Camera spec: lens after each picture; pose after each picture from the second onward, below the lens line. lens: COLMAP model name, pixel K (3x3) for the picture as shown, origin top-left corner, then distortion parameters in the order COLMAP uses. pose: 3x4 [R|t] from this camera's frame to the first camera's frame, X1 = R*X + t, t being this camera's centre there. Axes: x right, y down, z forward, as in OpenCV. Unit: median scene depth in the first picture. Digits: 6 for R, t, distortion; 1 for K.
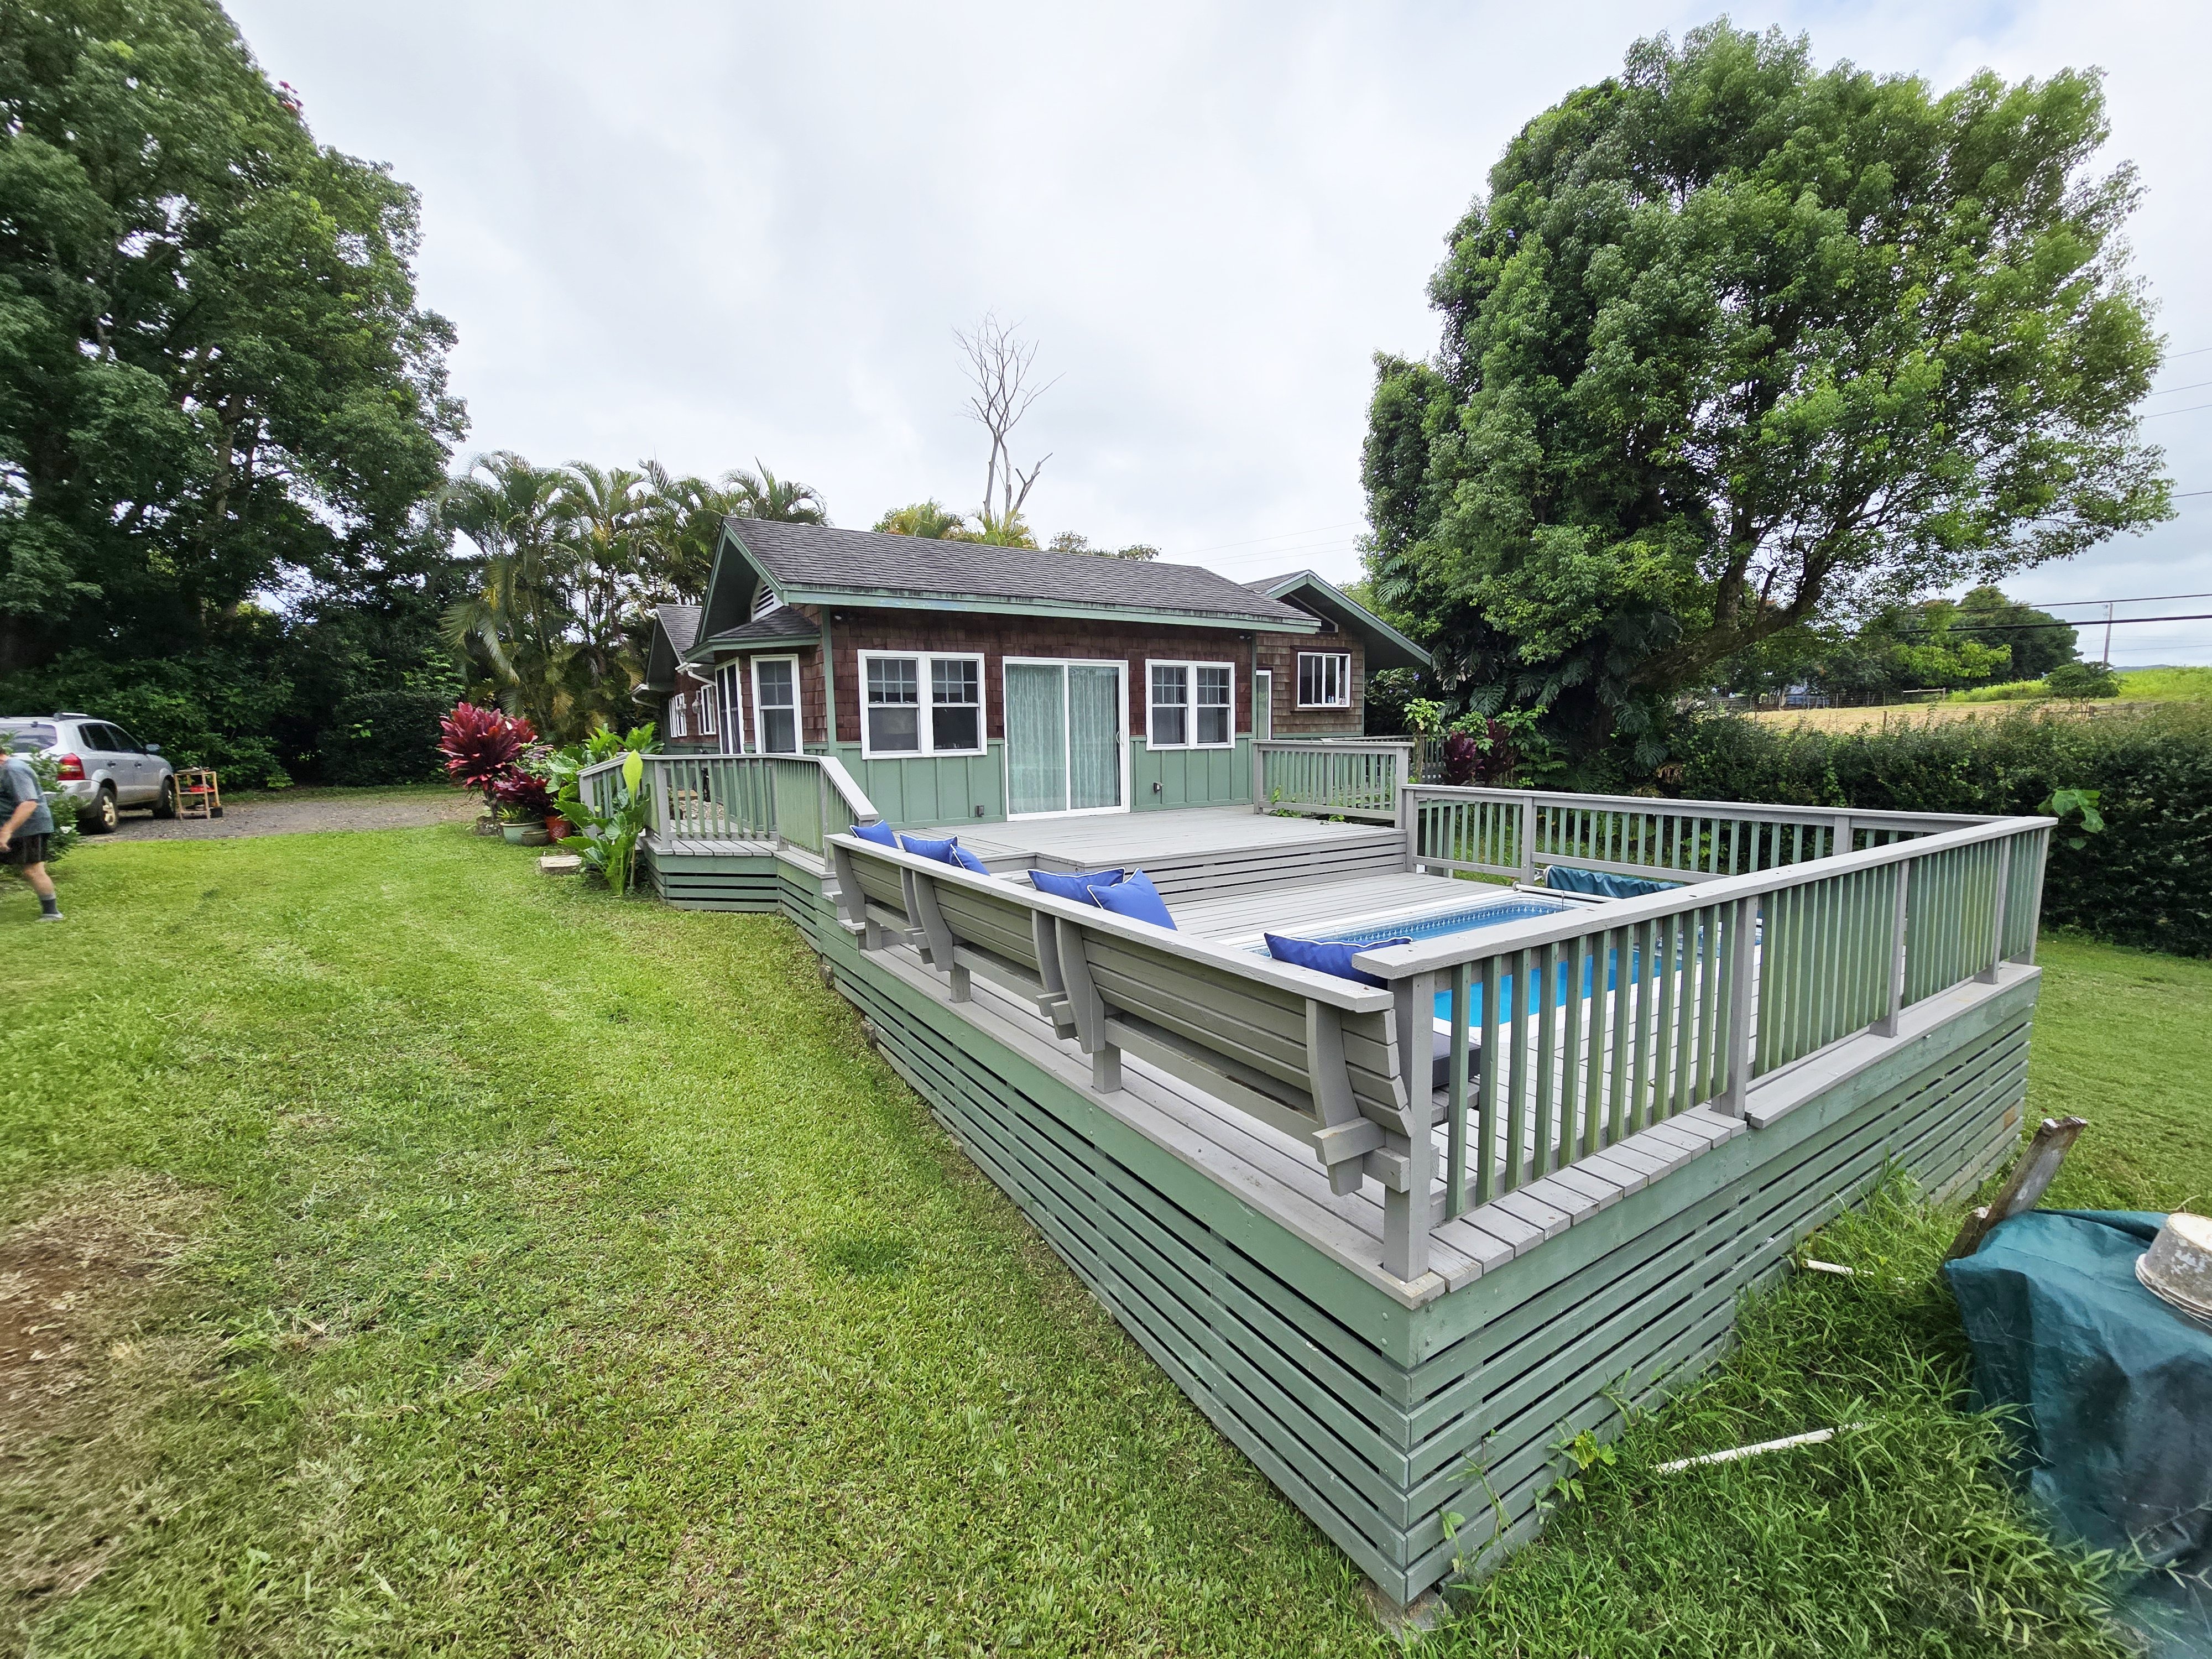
lens RADIAL K [[907.5, 0, 1118.0], [0, 907.5, 838.3], [0, 0, 1]] dist [0.000775, -0.000172]
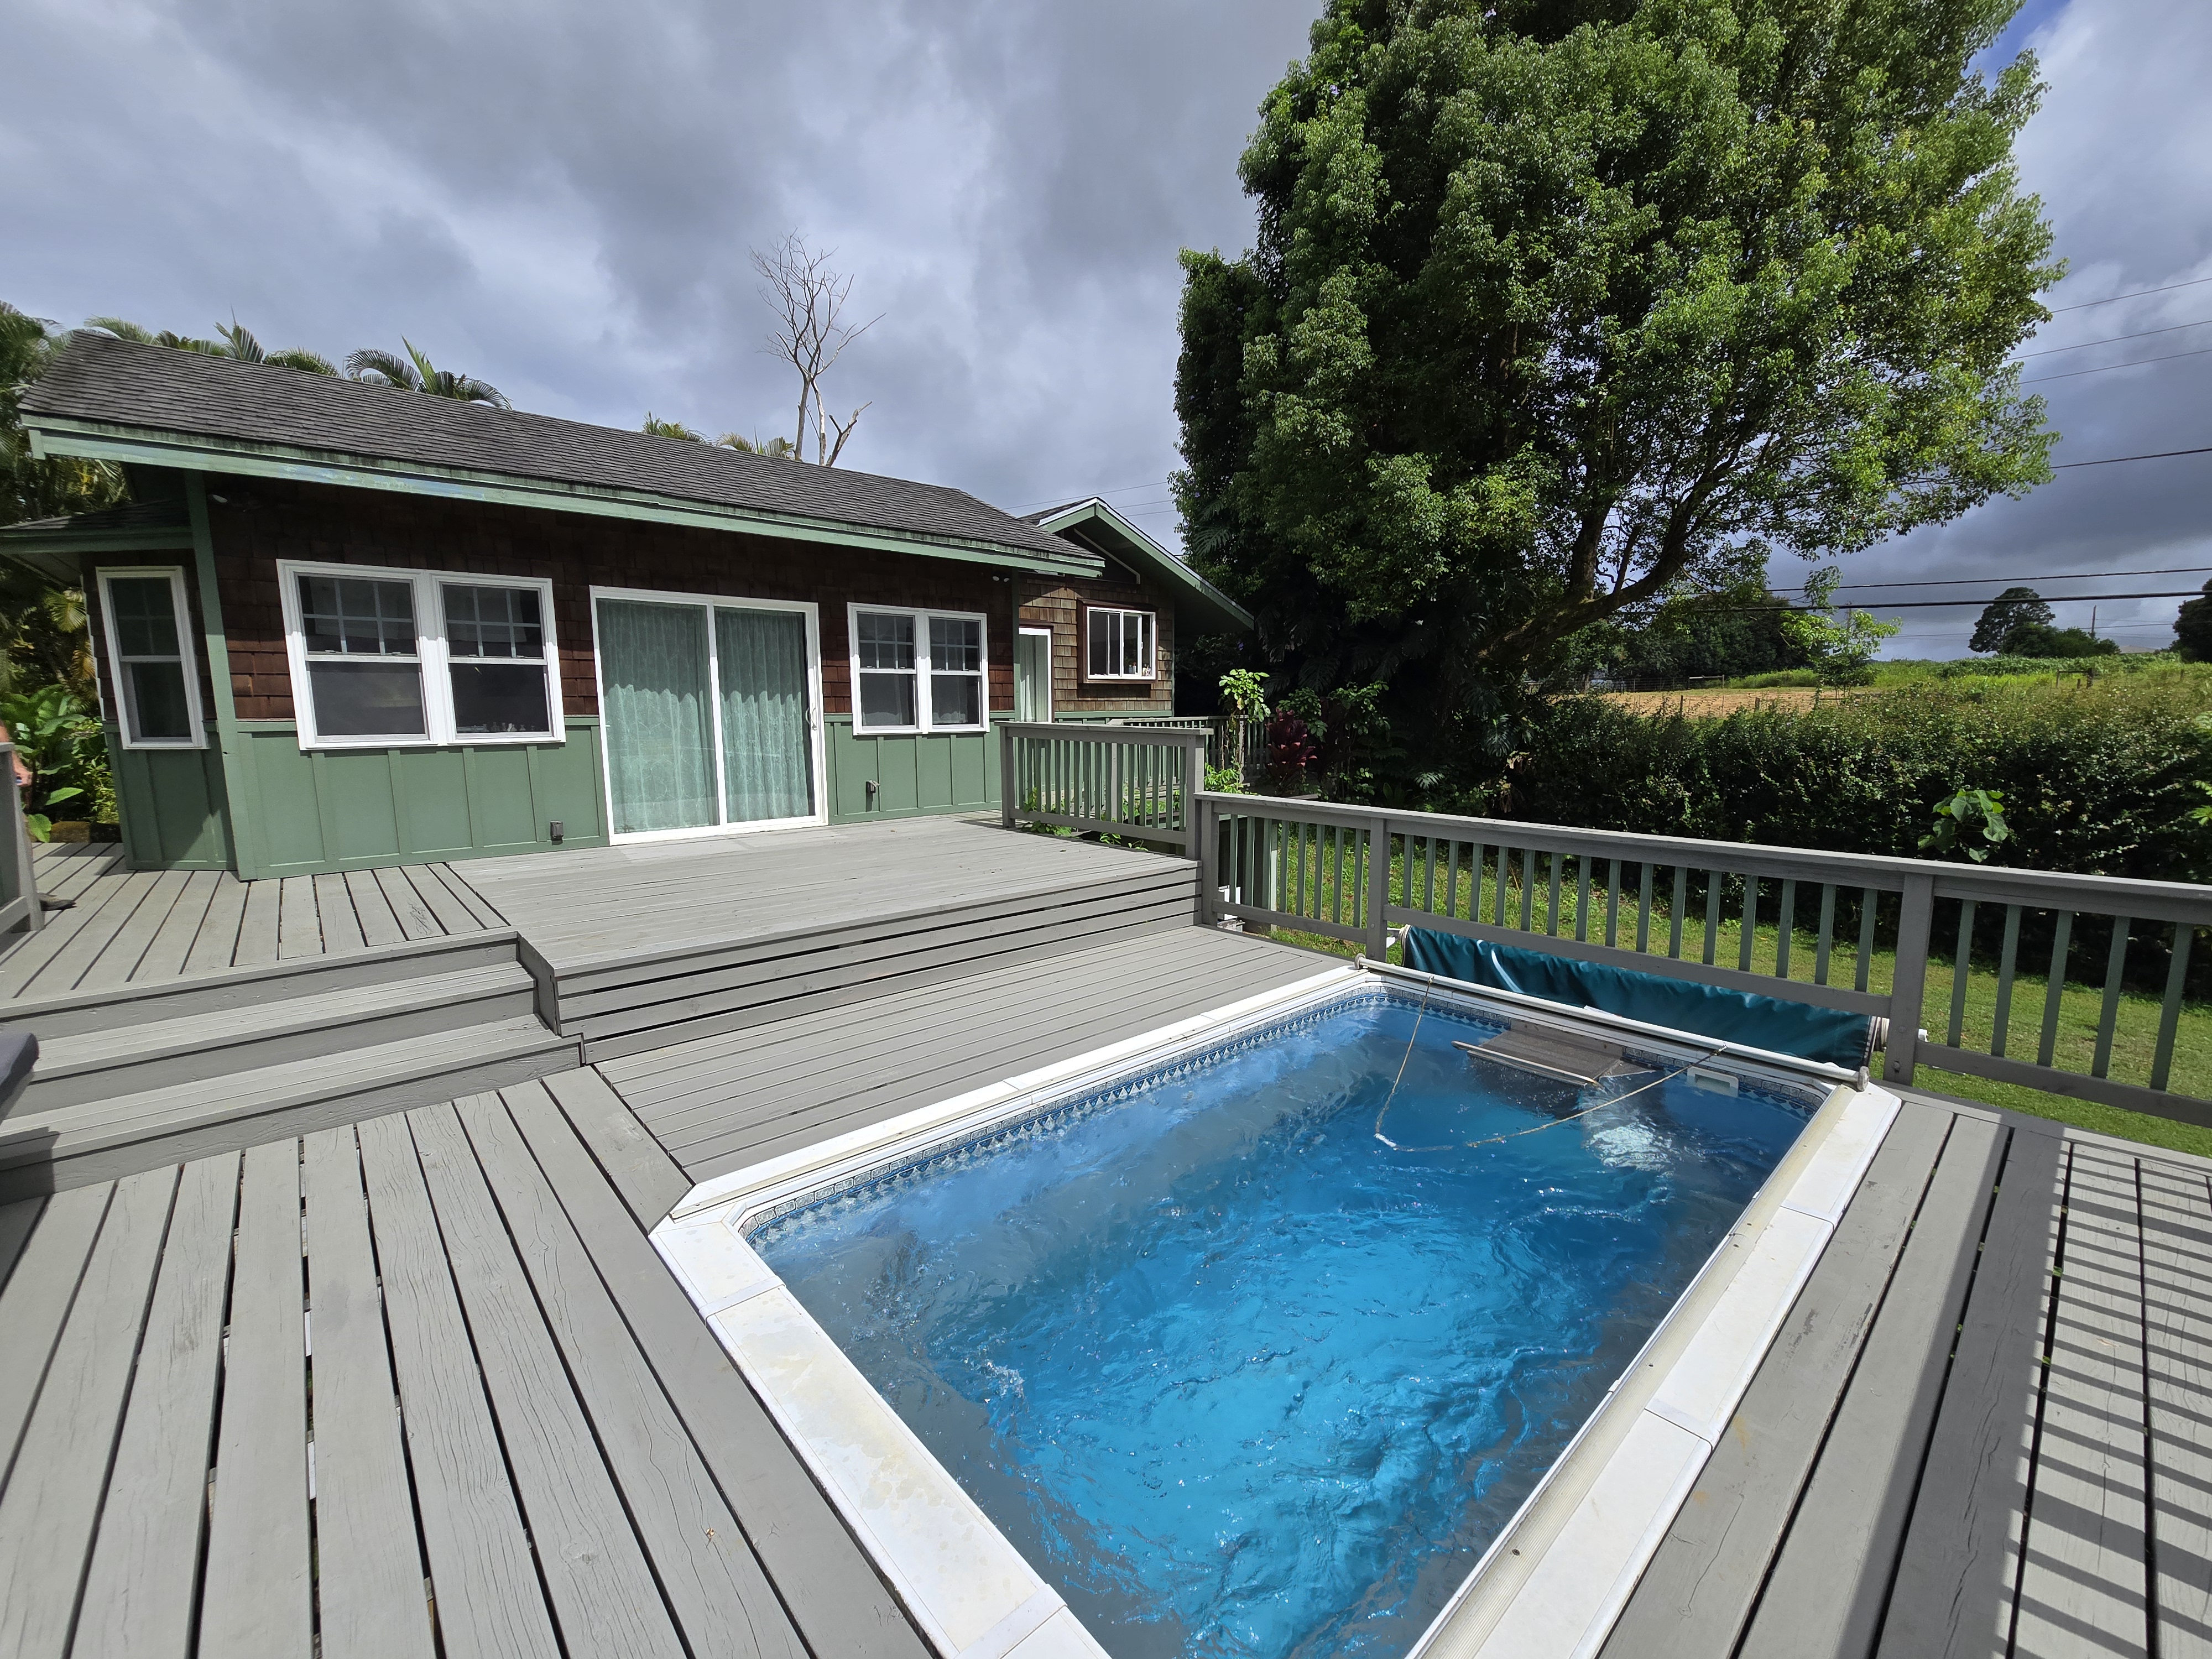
lens RADIAL K [[907.5, 0, 1118.0], [0, 907.5, 838.3], [0, 0, 1]] dist [0.000775, -0.000172]
pose [[0.986516, -0.012162, 0.163215, 0.109340], [0.007894, 0.999610, 0.026775, -0.031982], [-0.163477, -0.025126, 0.986227, 0.258095]]
